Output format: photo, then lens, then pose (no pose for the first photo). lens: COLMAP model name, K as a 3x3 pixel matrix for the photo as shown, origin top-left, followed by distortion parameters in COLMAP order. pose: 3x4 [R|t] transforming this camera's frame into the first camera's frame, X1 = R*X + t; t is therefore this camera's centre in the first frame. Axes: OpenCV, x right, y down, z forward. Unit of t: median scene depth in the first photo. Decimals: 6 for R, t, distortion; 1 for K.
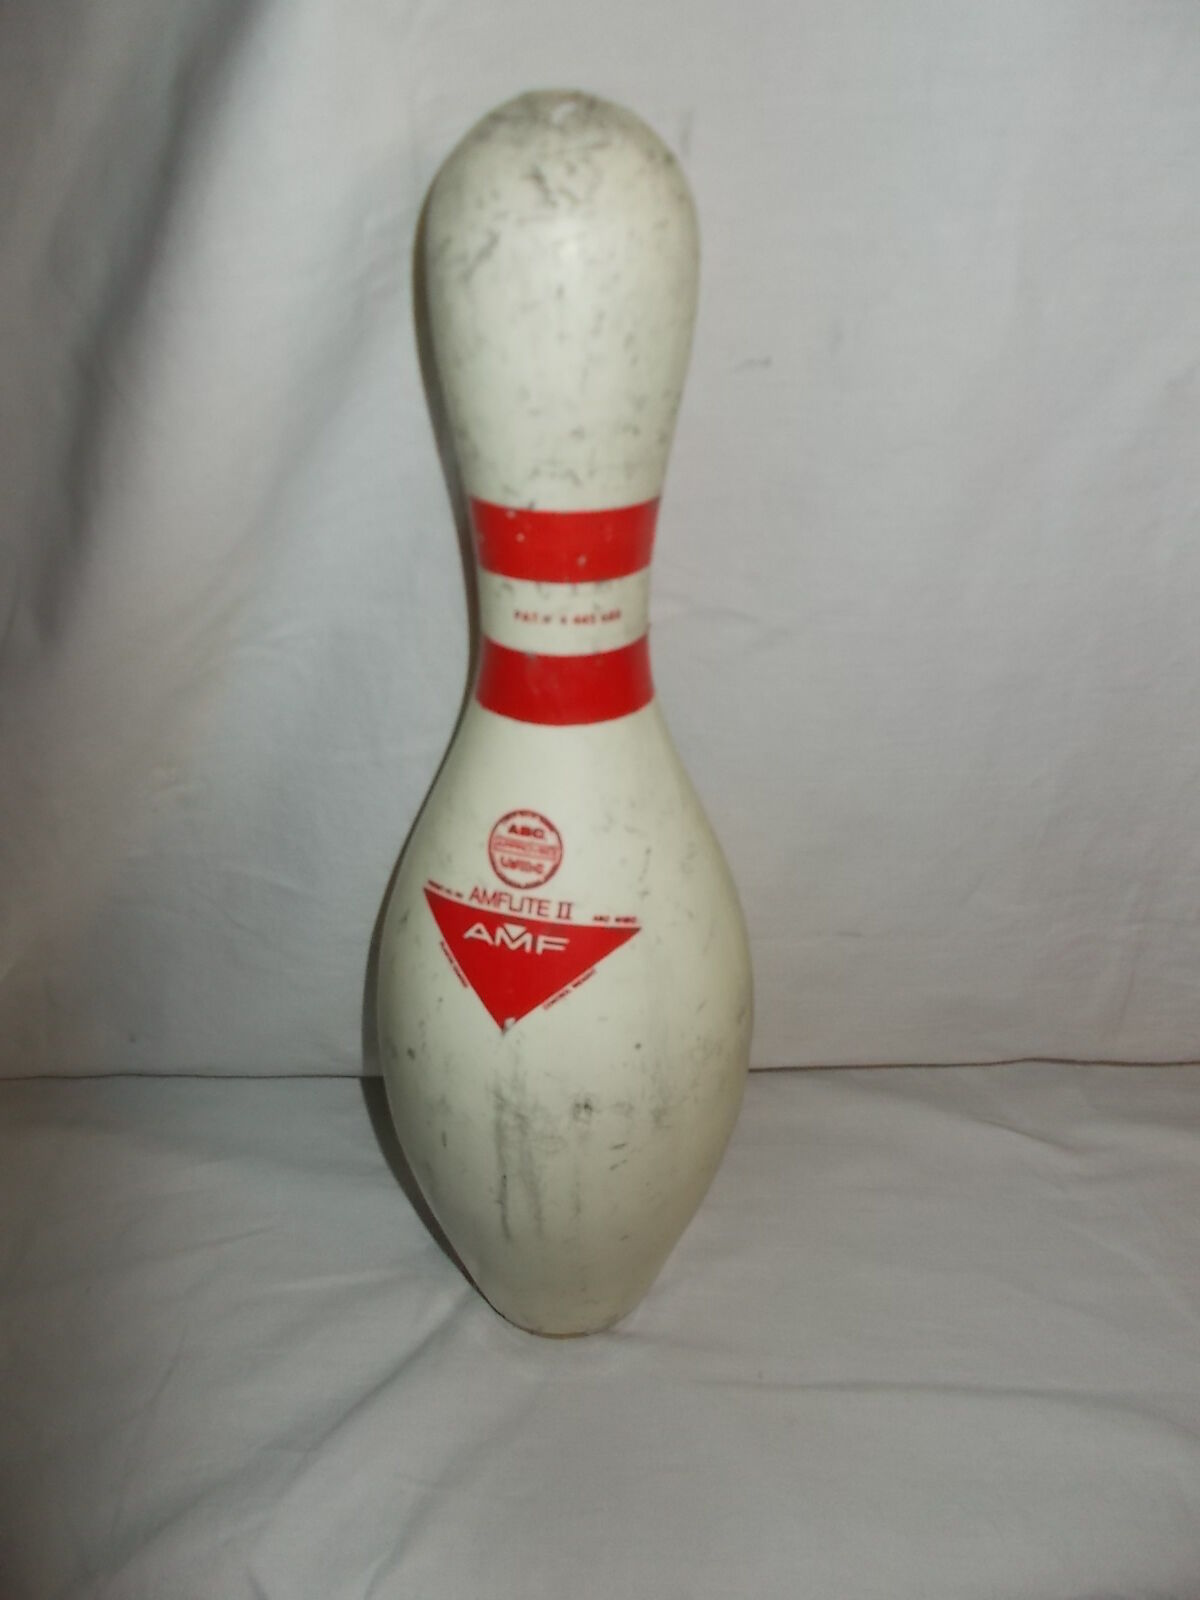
lens RADIAL K [[1213.3, 0, 593.6], [0, 1213.3, 813.0], [0, 0, 1]] dist [-0.022289, 0.023977]
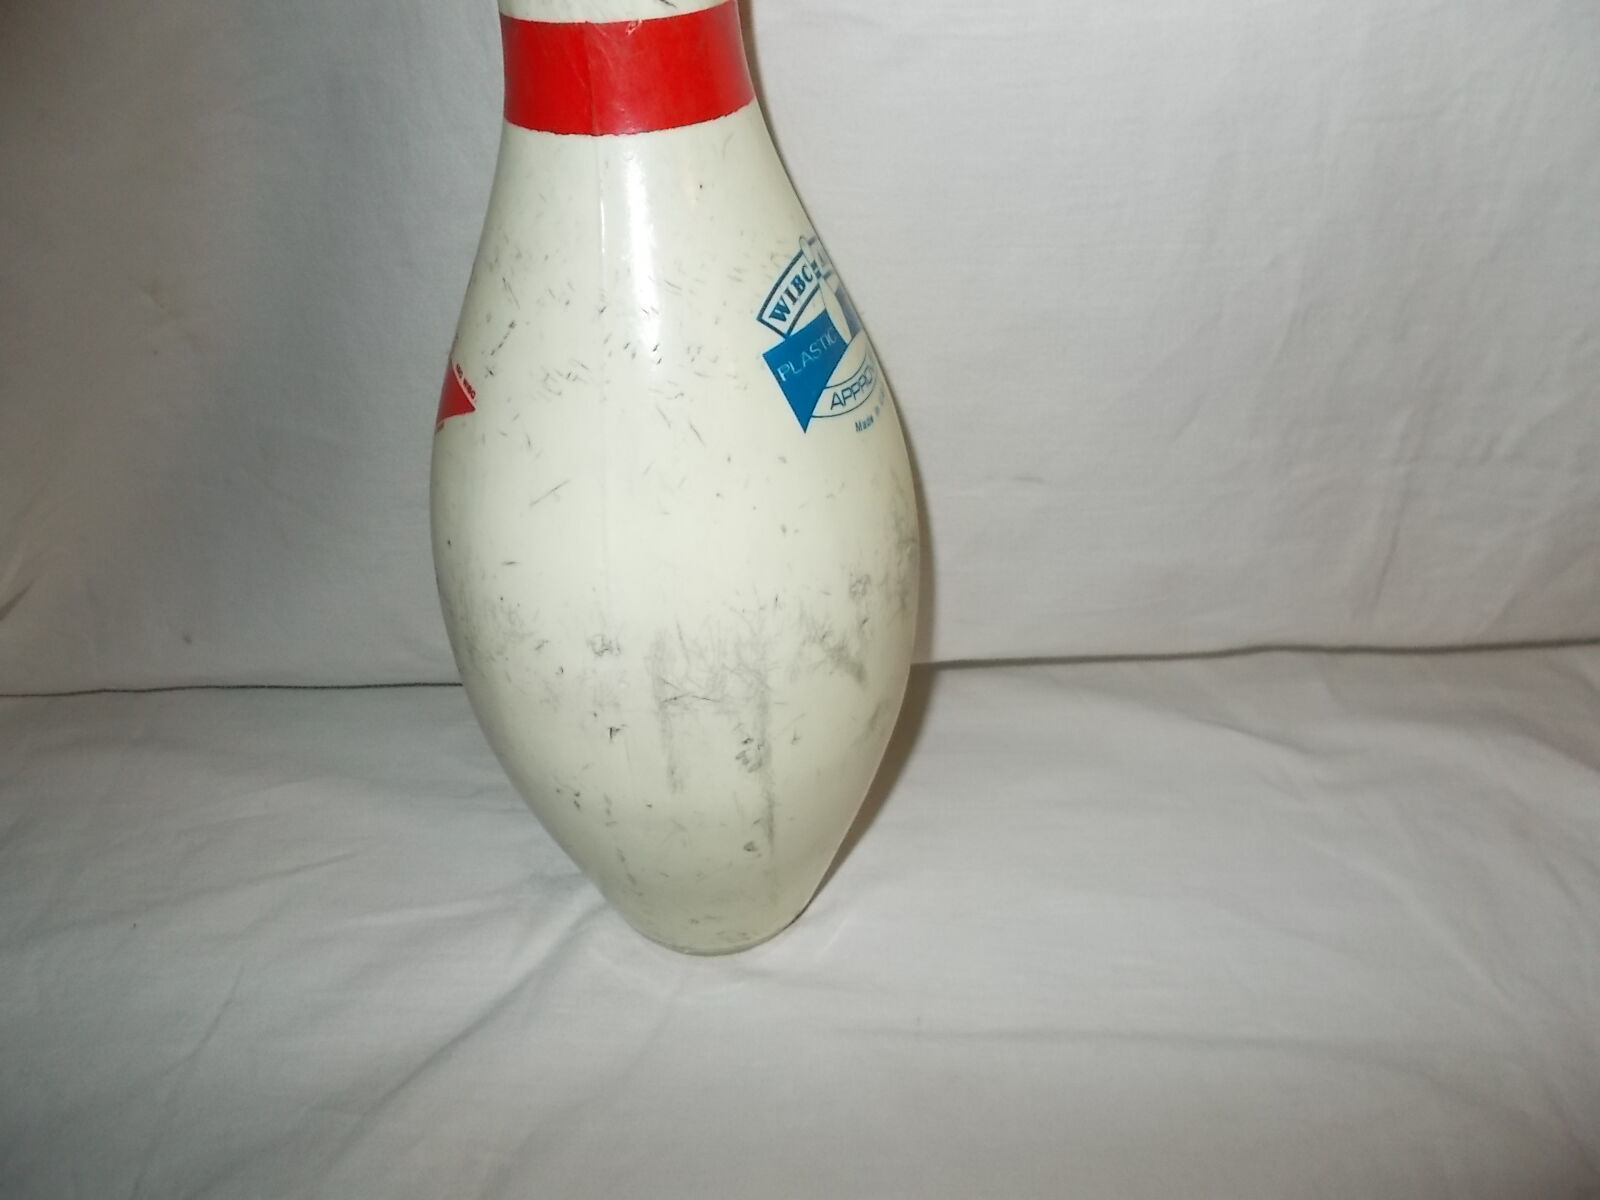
lens RADIAL K [[1213.3, 0, 810.3], [0, 1213.3, 612.1], [0, 0, 1]] dist [-0.022289, 0.023977]
pose [[0.999348, -0.017139, -0.031780, 0.107196], [0.021404, 0.990043, 0.139126, 0.080491], [0.029079, -0.139715, 0.989765, 0.244111]]
